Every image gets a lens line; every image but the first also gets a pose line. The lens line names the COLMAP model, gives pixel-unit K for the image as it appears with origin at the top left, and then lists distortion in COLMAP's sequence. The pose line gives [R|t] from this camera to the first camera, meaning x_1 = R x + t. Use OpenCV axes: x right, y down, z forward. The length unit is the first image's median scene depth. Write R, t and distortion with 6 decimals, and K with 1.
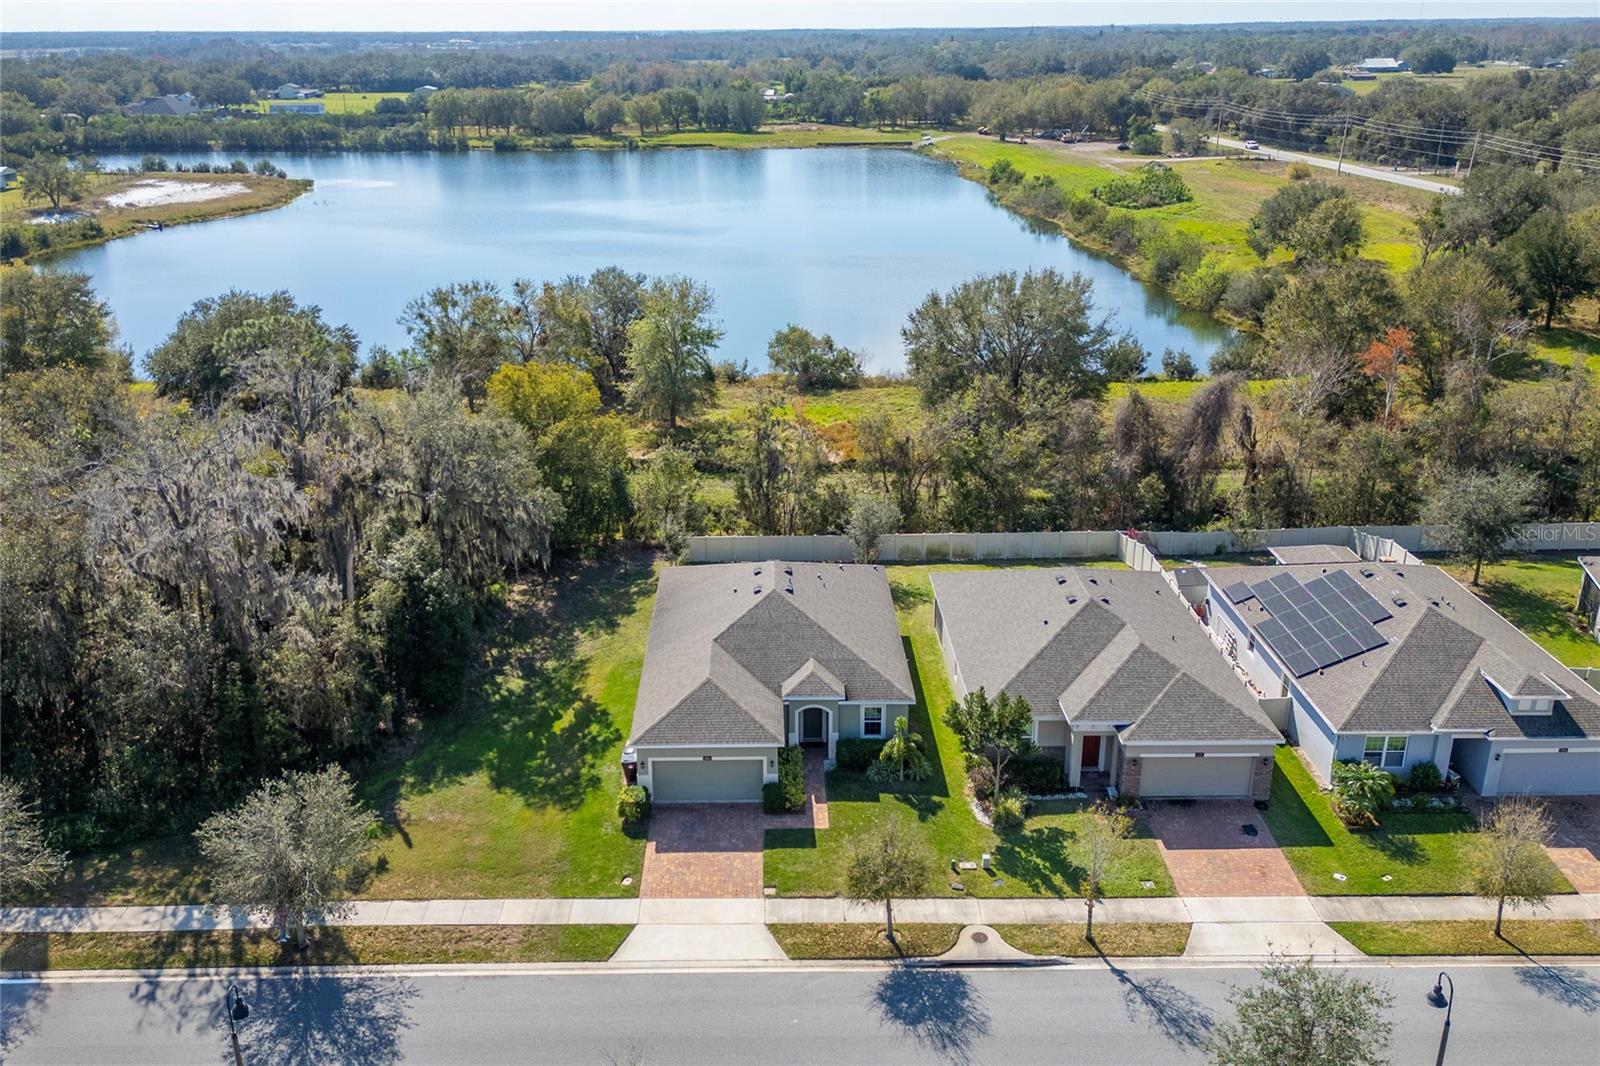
lens RADIAL K [[1247.8, 0, 769.9], [0, 1247.8, 529.4], [0, 0, 1]] dist [0.045439, -0.000199]
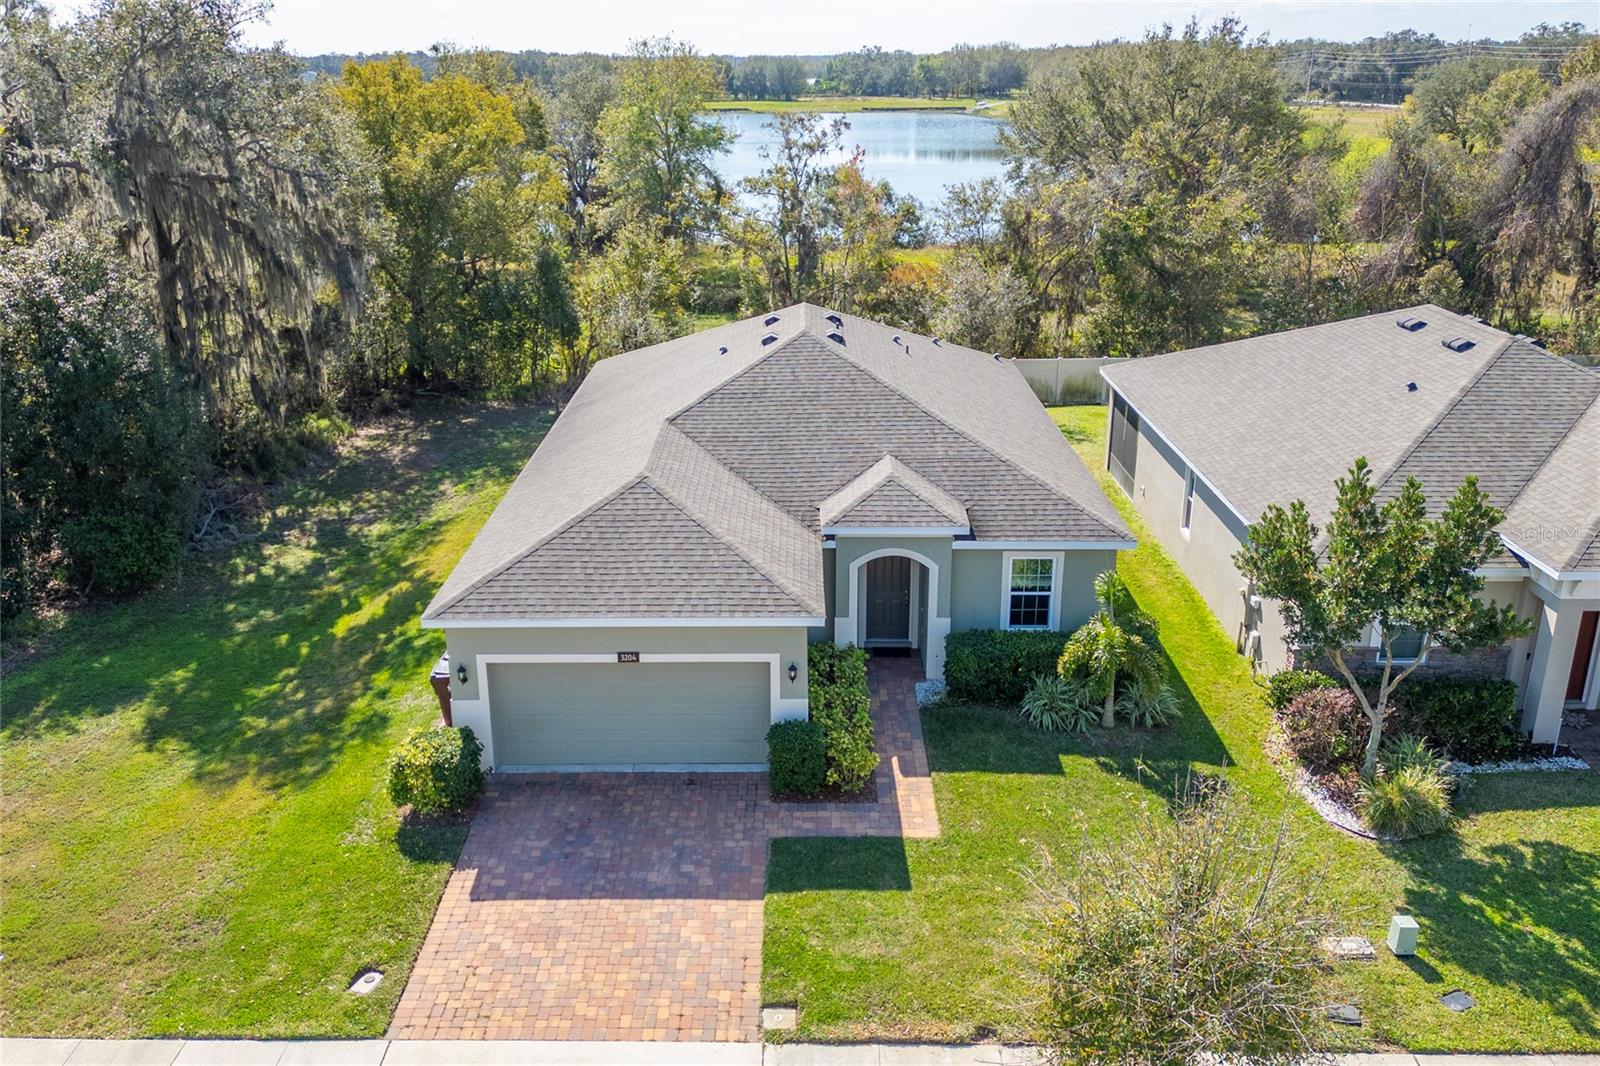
lens RADIAL K [[1287.3, 0, 800.0], [0, 1287.3, 533.0], [0, 0, 1]] dist [0.027124, -0.006495]
pose [[0.999947, 0.008189, -0.006219, 0.005901], [-0.008264, 0.999892, -0.012159, 0.143560], [0.006119, 0.012210, 0.999907, 0.575643]]
